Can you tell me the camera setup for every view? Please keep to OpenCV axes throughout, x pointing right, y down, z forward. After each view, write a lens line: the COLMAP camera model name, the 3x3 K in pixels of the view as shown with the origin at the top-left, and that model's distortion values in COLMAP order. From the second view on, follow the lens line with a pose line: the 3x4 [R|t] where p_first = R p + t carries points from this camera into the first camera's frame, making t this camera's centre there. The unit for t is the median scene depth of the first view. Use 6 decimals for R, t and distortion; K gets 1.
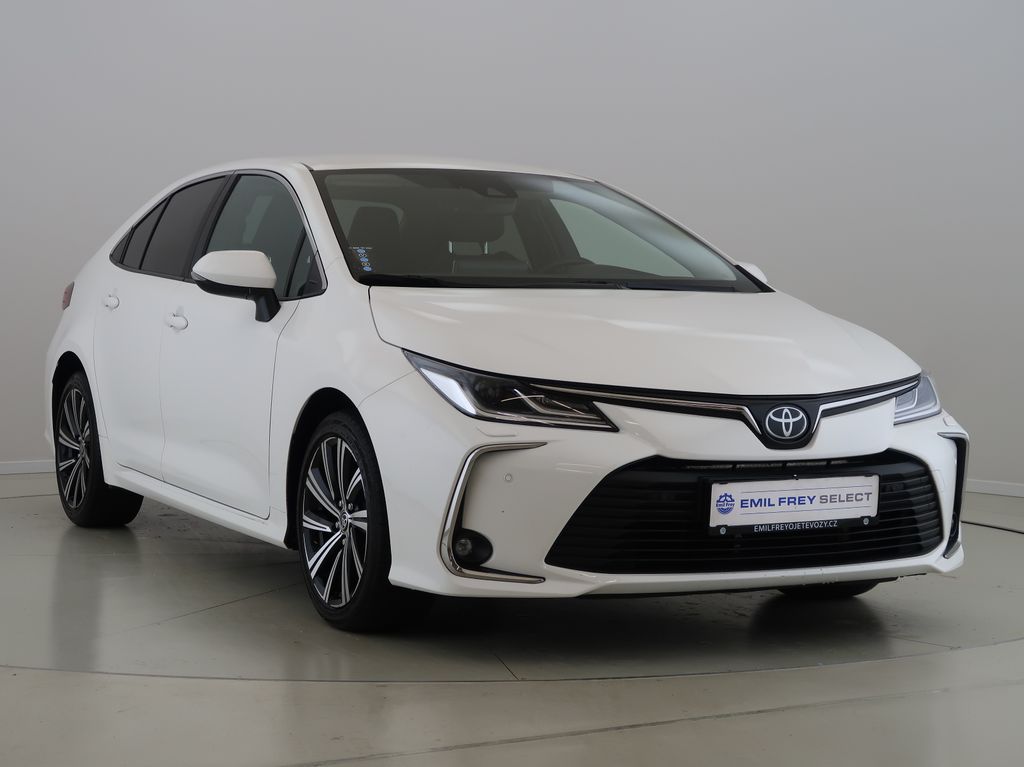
lens RADIAL K [[2258.1, 0, 512.0], [0, 2258.1, 383.5], [0, 0, 1]] dist [-0.228853, -0.034533]
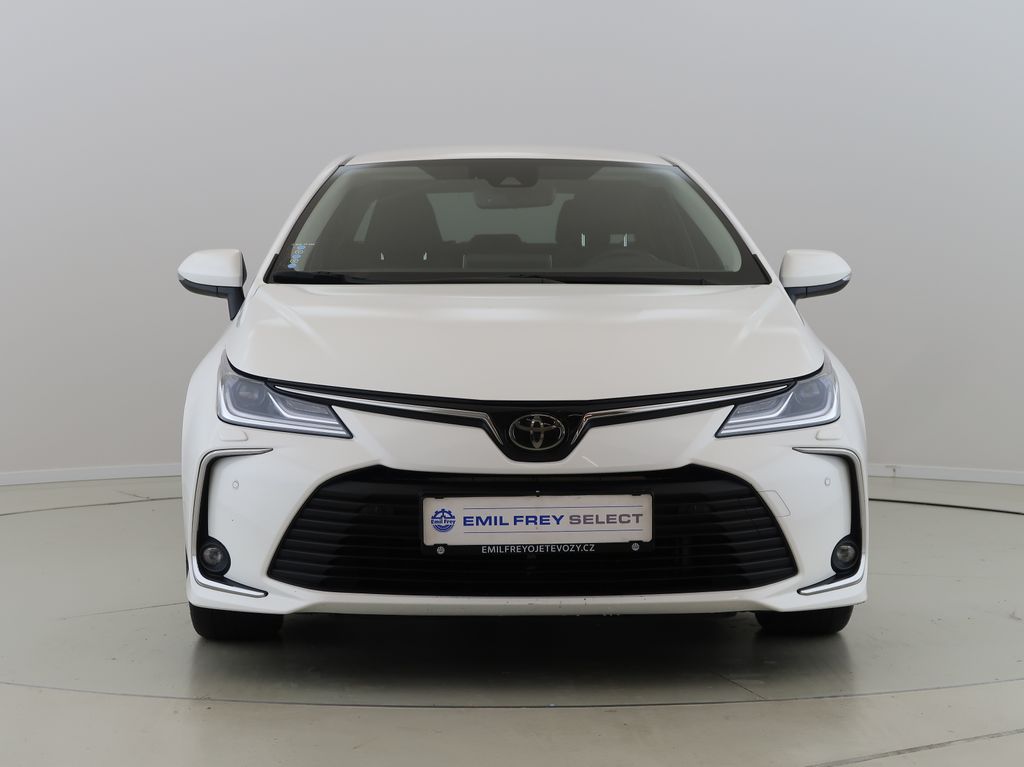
lens RADIAL K [[2258.1, 0, 512.0], [0, 2258.1, 383.5], [0, 0, 1]] dist [-0.228853, -0.034533]
pose [[0.901991, 0.007283, -0.431694, 0.499694], [-0.007052, 0.999973, 0.002136, -0.003554], [0.431698, 0.001118, 0.902018, 0.192742]]
